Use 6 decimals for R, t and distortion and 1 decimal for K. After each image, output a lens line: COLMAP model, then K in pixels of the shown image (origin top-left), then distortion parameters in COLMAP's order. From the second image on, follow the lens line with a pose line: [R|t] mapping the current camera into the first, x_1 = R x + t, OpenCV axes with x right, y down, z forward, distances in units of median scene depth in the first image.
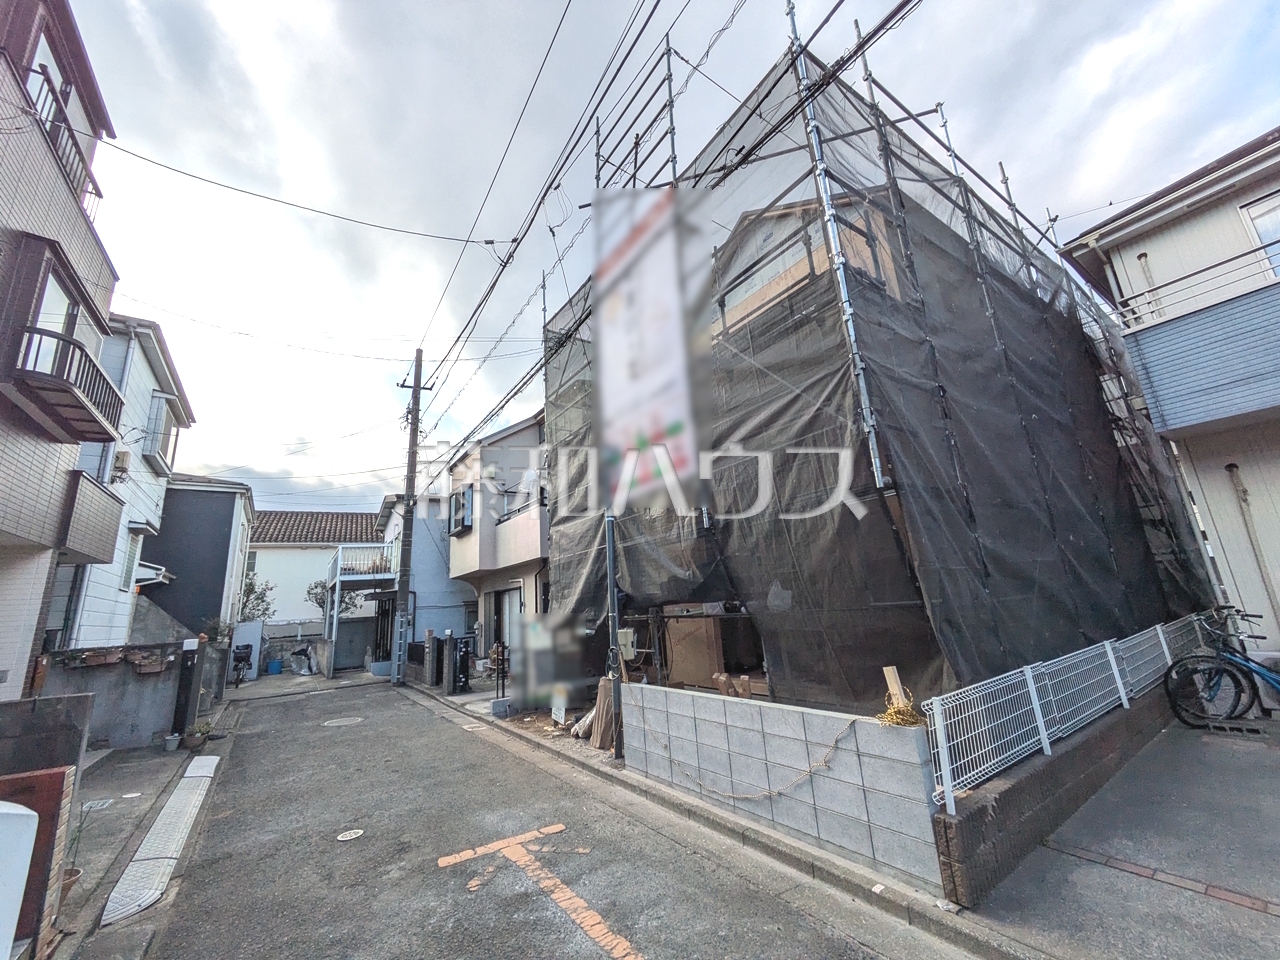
lens RADIAL K [[509.2, 0, 639.7], [0, 509.2, 480.4], [0, 0, 1]] dist [0.000120, 0.000882]
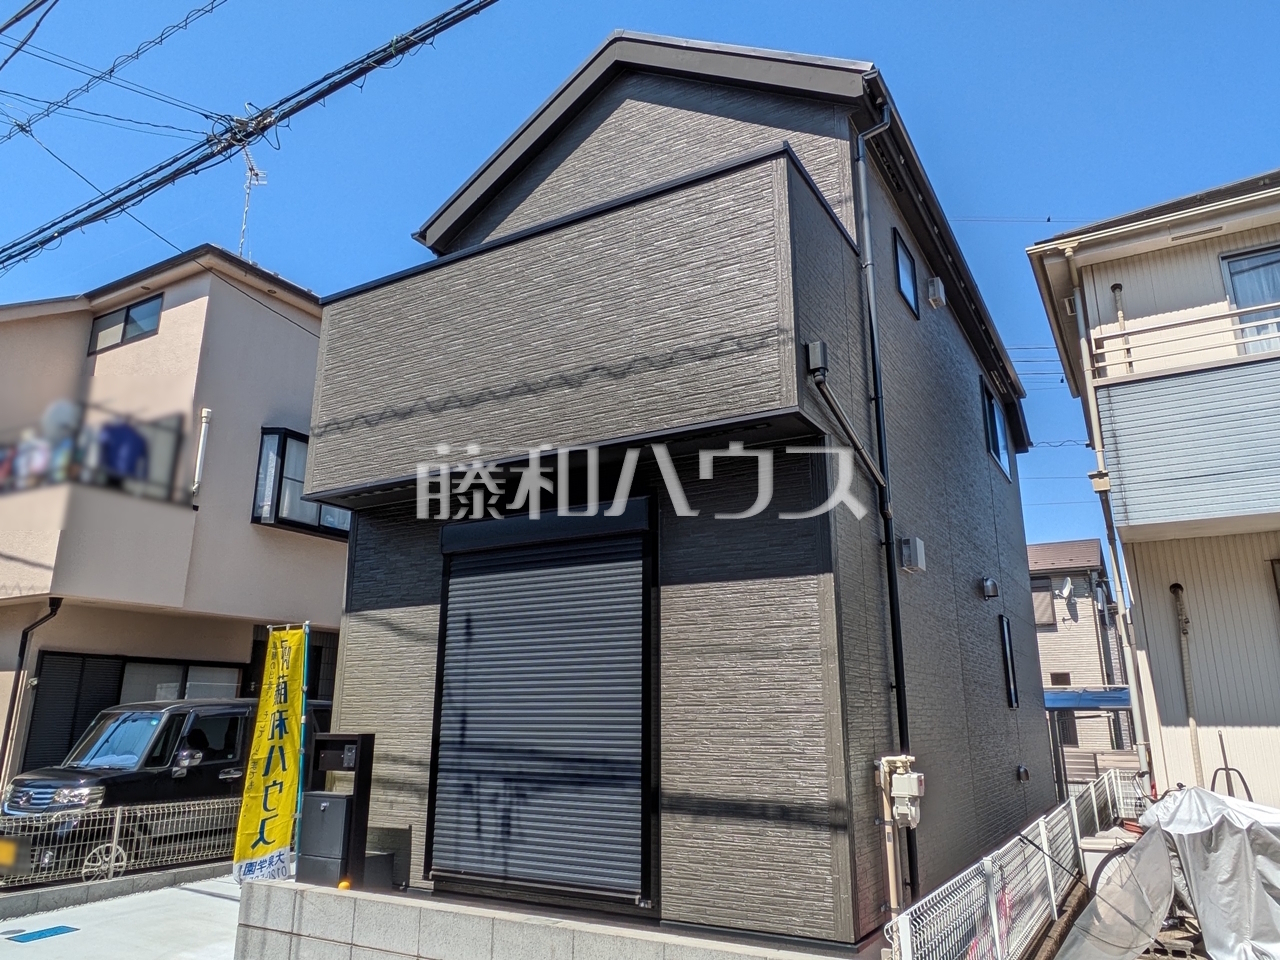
lens RADIAL K [[879.0, 0, 635.2], [0, 879.0, 481.7], [0, 0, 1]] dist [0.003747, -0.003288]
pose [[0.902026, 0.178104, 0.393228, -0.098369], [-0.163300, 0.984012, -0.071093, 0.042995], [-0.399603, -0.000086, 0.916688, 0.133143]]
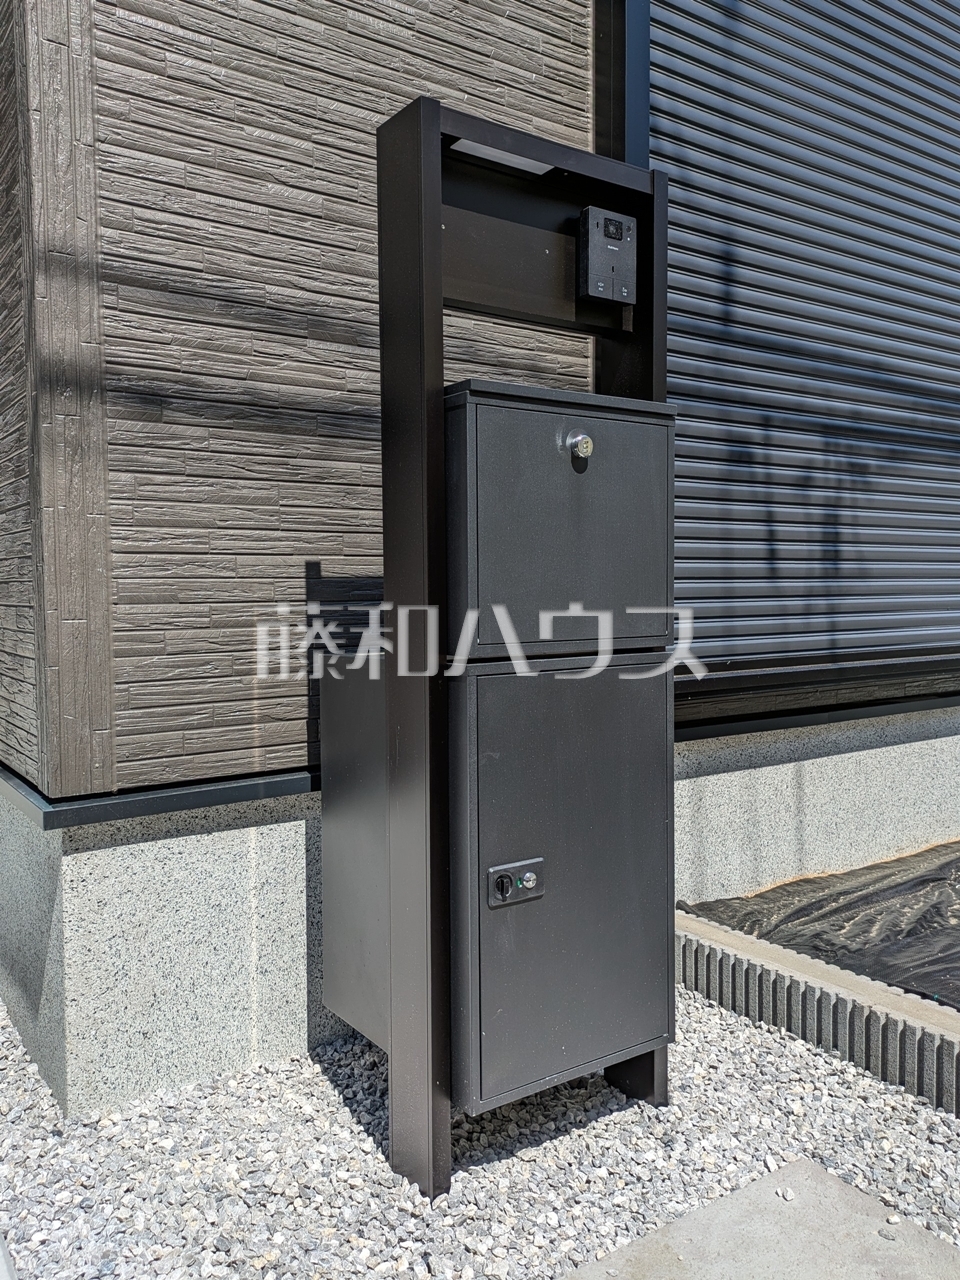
lens RADIAL K [[941.4, 0, 544.4], [0, 941.4, 615.5], [0, 0, 1]] dist [0.053660, -0.022589]
pose [[-0.006336, 0.042528, 0.999075, -0.195438], [-0.232704, 0.971604, -0.042834, 0.462933], [-0.972527, -0.232761, 0.003741, 1.226173]]
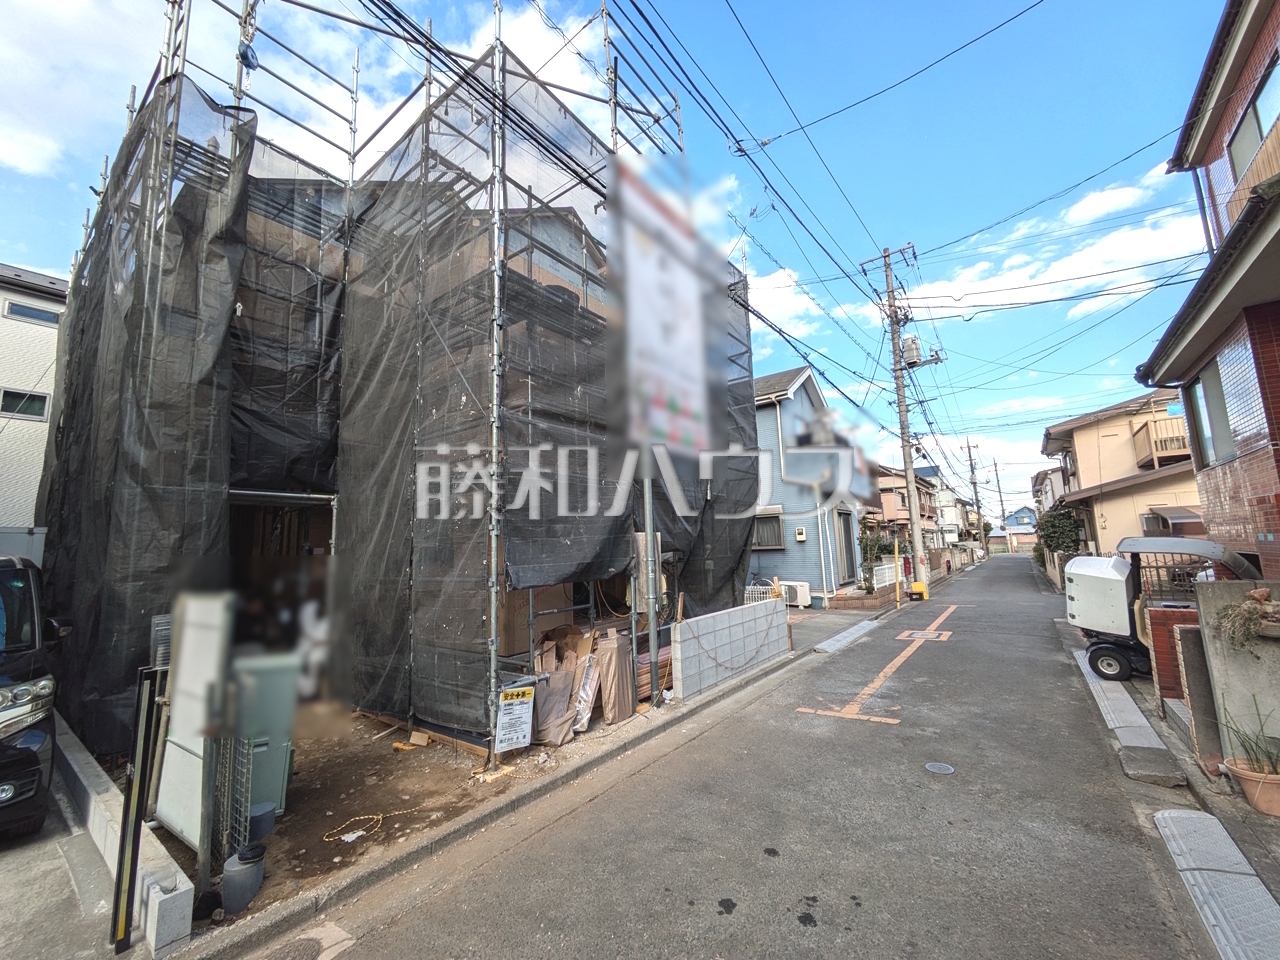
lens RADIAL K [[509.2, 0, 632.8], [0, 509.2, 482.4], [0, 0, 1]] dist [0.000120, 0.000882]
pose [[-0.311376, 0.200458, 0.928903, -1.063271], [-0.174919, 0.948705, -0.263366, 0.430986], [-0.934049, -0.244489, -0.260341, 1.481686]]
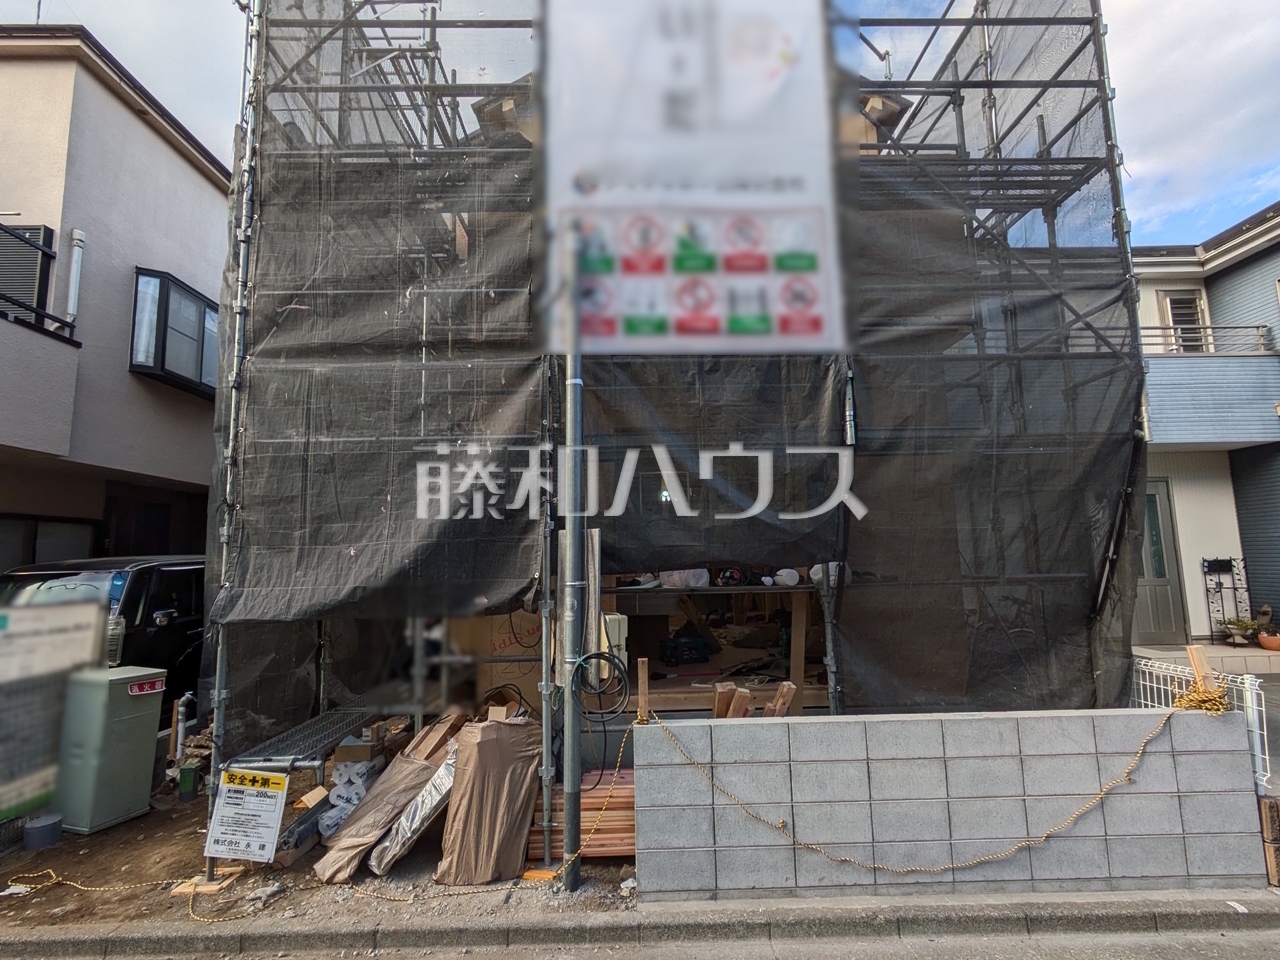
lens RADIAL K [[611.9, 0, 641.2], [0, 611.9, 490.0], [0, 0, 1]] dist [-0.002910, 0.002870]
pose [[0.553386, 0.150058, 0.819296, -0.551347], [-0.215853, 0.975870, -0.032940, 0.208422], [-0.804469, -0.158619, 0.572424, 0.727783]]
